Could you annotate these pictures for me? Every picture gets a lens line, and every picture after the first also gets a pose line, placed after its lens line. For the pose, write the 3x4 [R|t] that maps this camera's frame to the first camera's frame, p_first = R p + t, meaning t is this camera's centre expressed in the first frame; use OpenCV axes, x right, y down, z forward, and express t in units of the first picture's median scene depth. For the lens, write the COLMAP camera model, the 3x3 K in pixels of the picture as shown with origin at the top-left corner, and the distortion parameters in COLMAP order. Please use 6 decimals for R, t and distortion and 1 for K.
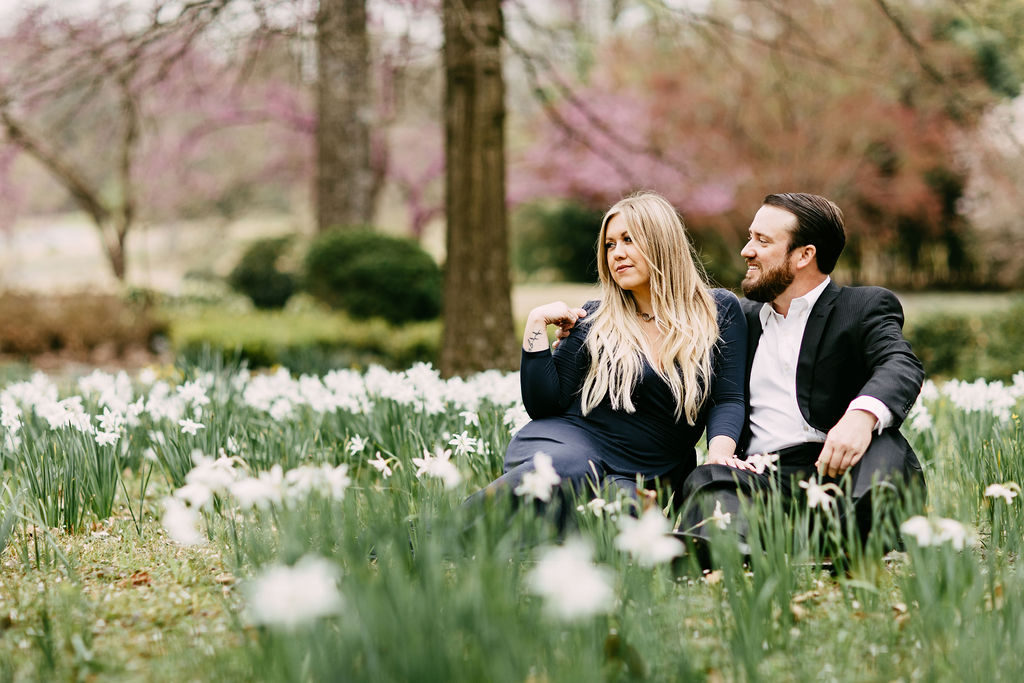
lens RADIAL K [[2524.9, 0, 513.6], [0, 2524.9, 341.7], [0, 0, 1]] dist [-0.101677, 0.000000]
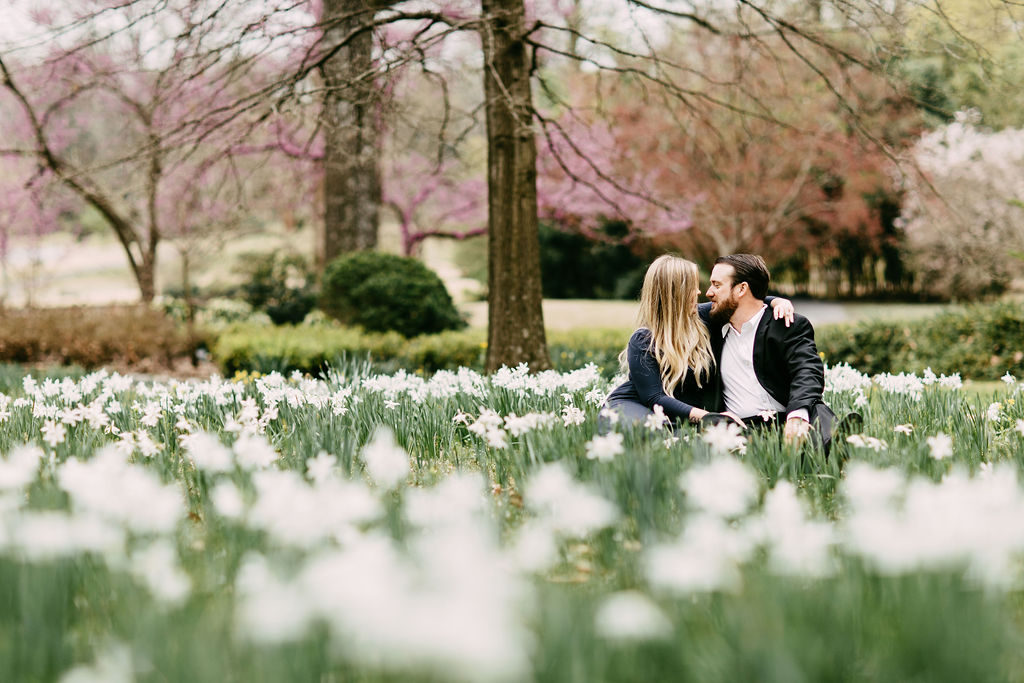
lens RADIAL K [[2524.9, 0, 510.6], [0, 2524.9, 341.4], [0, 0, 1]] dist [-0.101677, 0.000000]
pose [[0.999739, -0.008506, 0.021199, -0.023198], [0.008586, 0.999956, -0.003672, 0.000398], [-0.021167, 0.003853, 0.999769, -0.148471]]
